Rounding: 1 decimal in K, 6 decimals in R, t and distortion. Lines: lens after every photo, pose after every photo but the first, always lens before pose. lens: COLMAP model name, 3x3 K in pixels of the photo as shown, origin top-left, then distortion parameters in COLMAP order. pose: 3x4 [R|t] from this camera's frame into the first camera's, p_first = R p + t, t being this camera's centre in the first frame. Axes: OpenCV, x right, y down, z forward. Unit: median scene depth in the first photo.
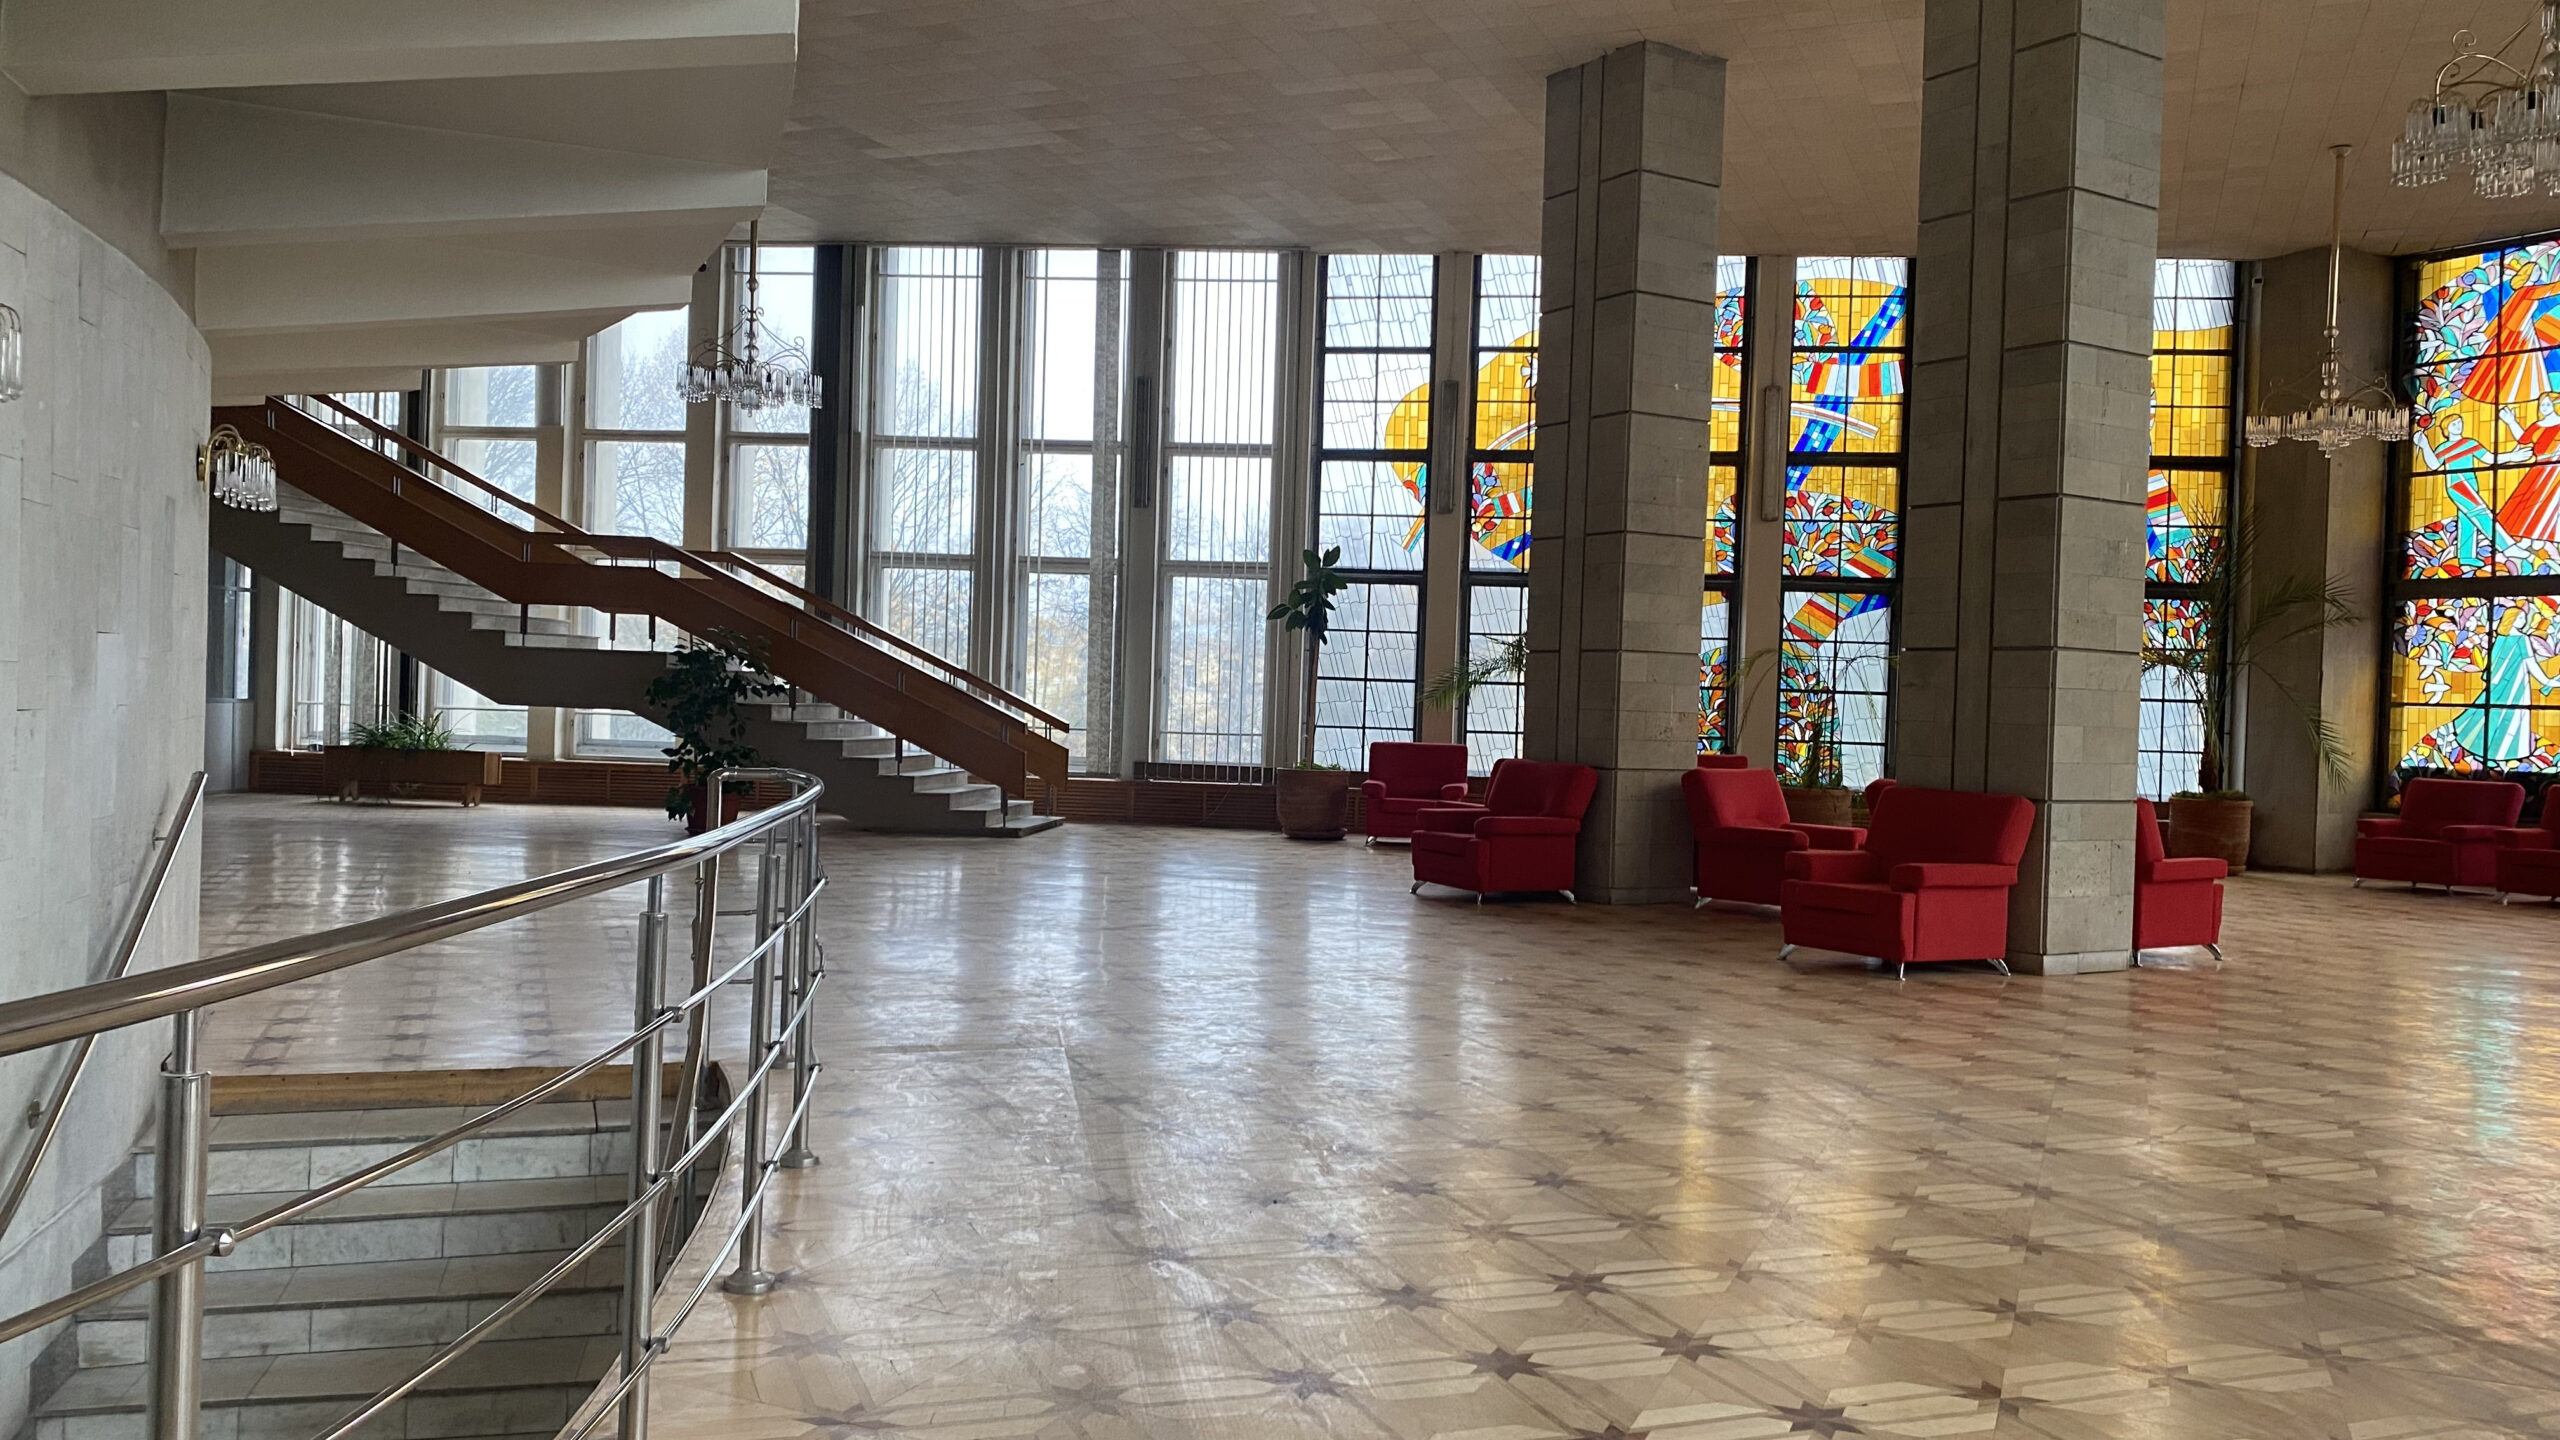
lens RADIAL K [[1916.3, 0, 1315.7], [0, 1916.3, 721.2], [0, 0, 1]] dist [0.037268, -0.044314]
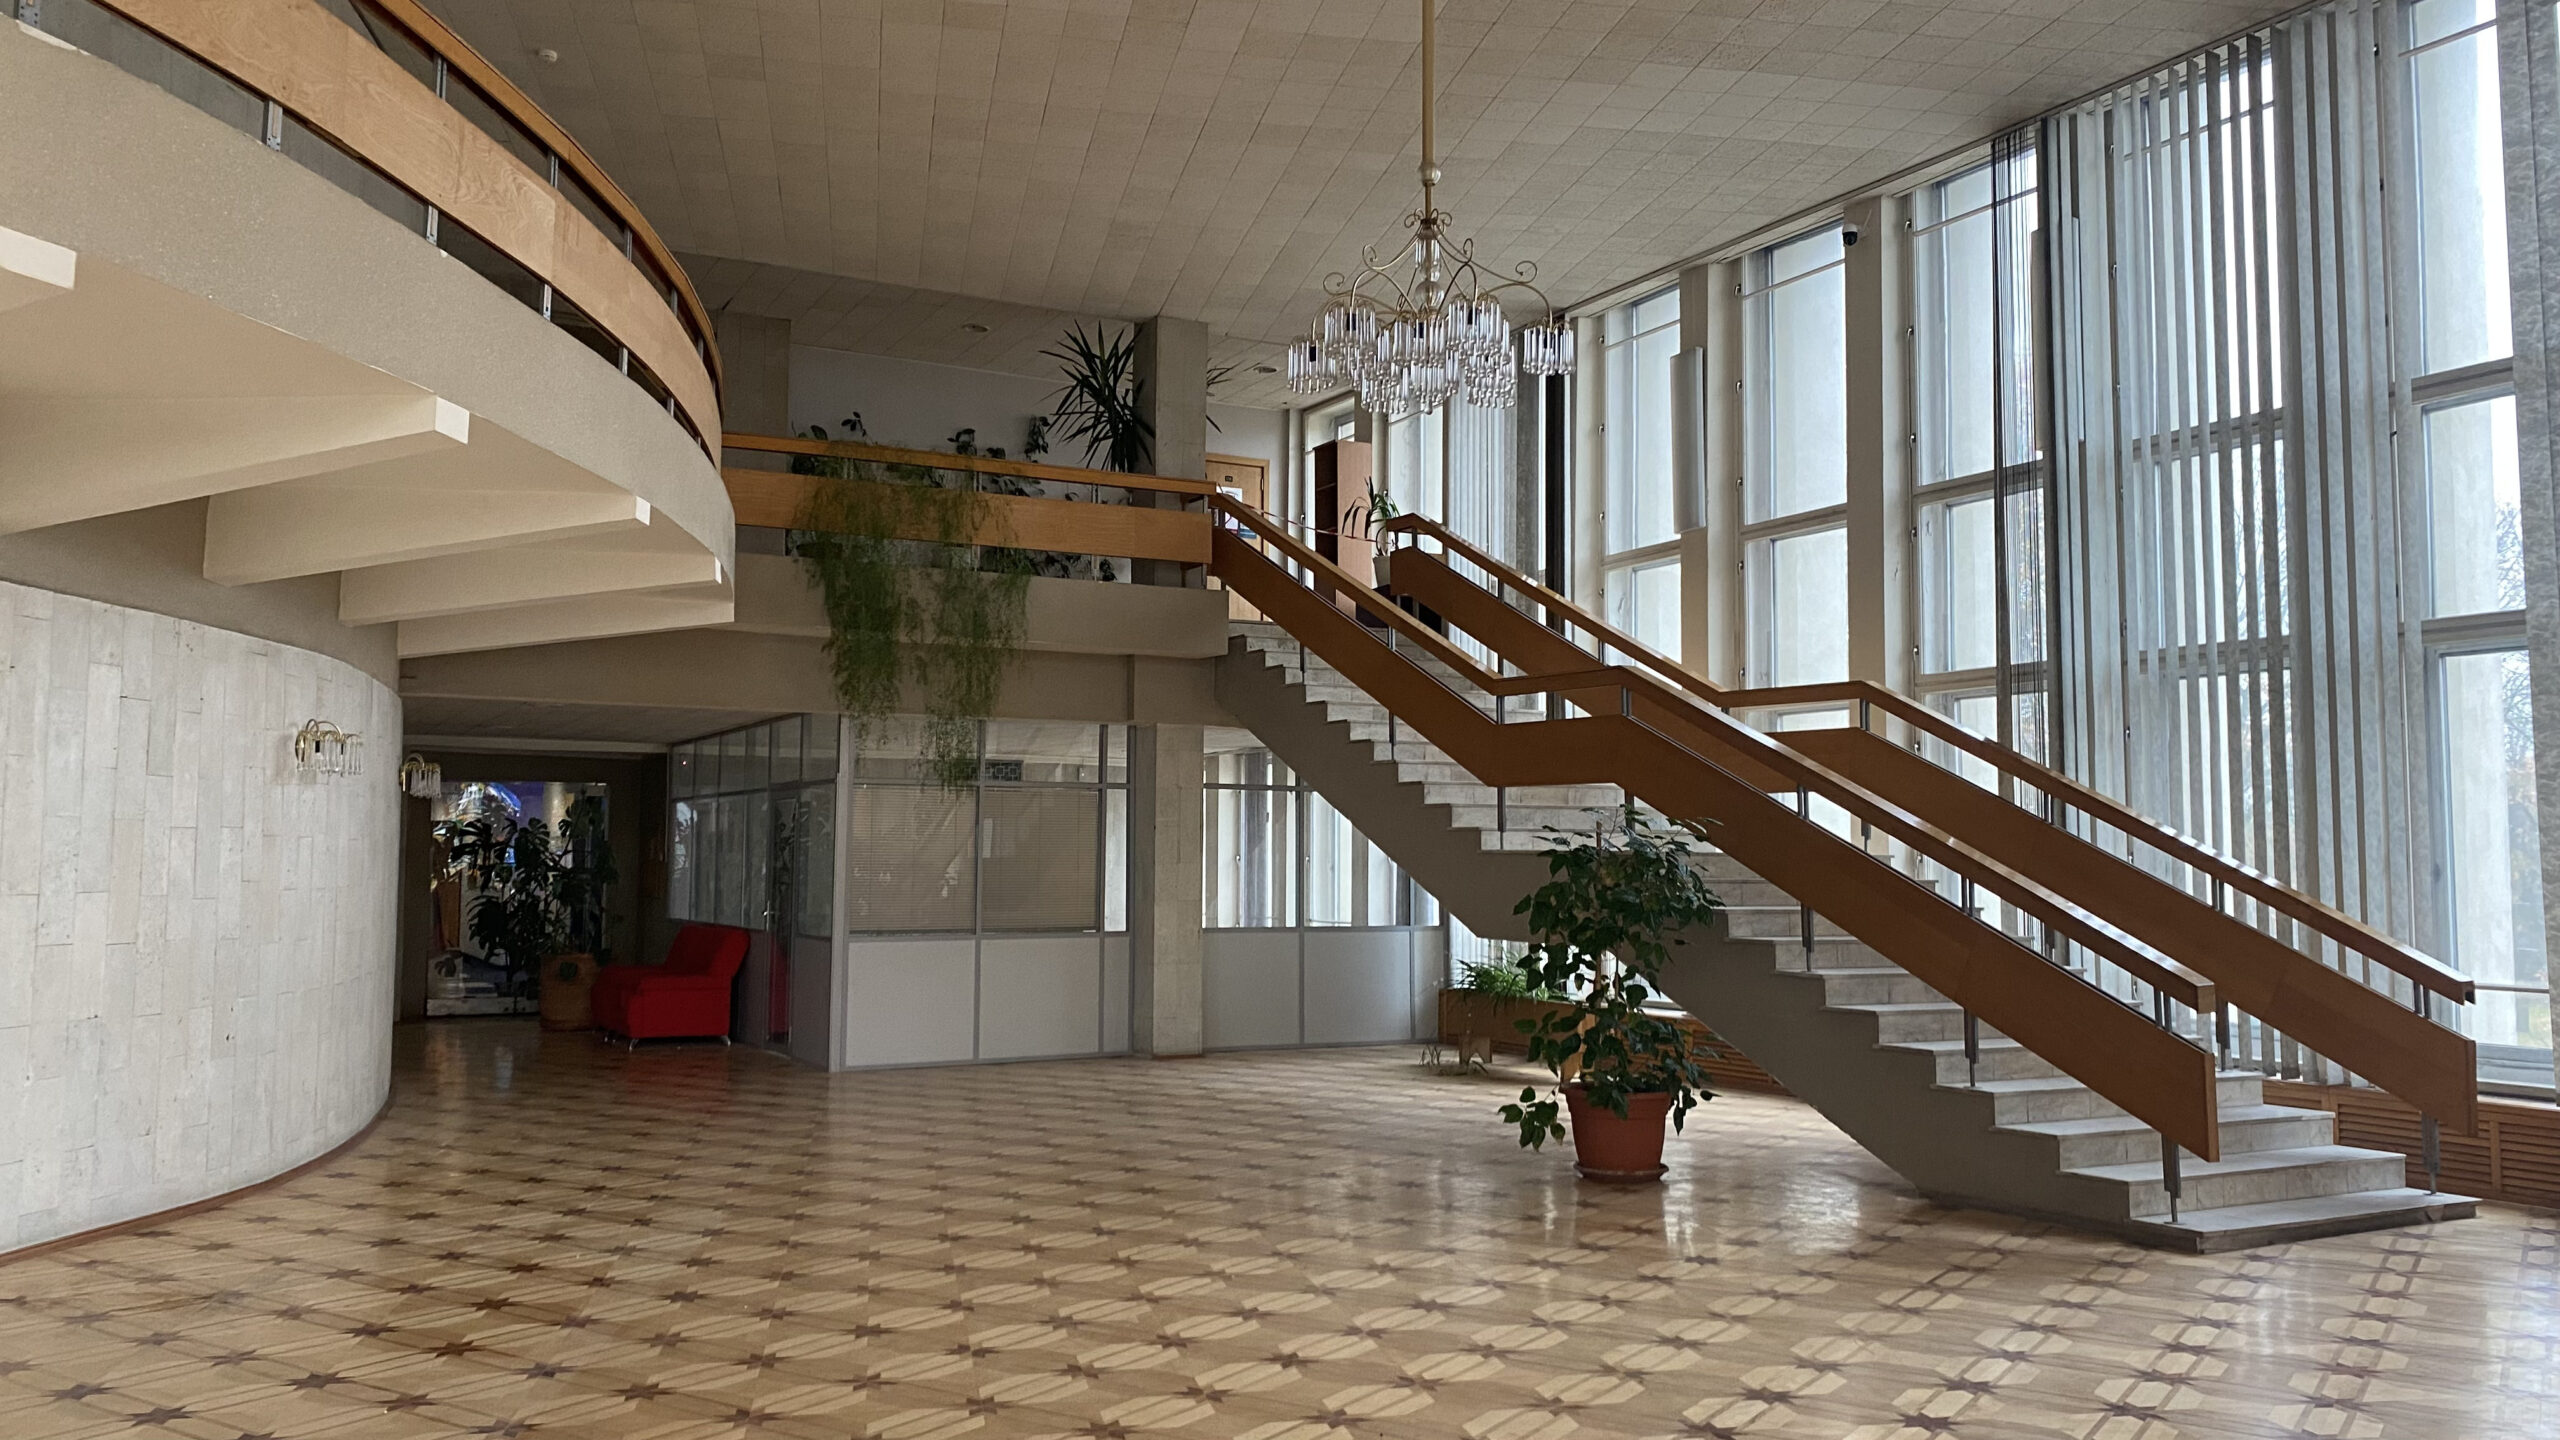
lens RADIAL K [[1916.3, 0, 1282.2], [0, 1916.3, 723.4], [0, 0, 1]] dist [0.037268, -0.044314]
pose [[0.559281, -0.090754, -0.823996, 0.097468], [0.006147, 0.994416, -0.105351, -0.013644], [0.828956, 0.053856, 0.556716, 0.580708]]
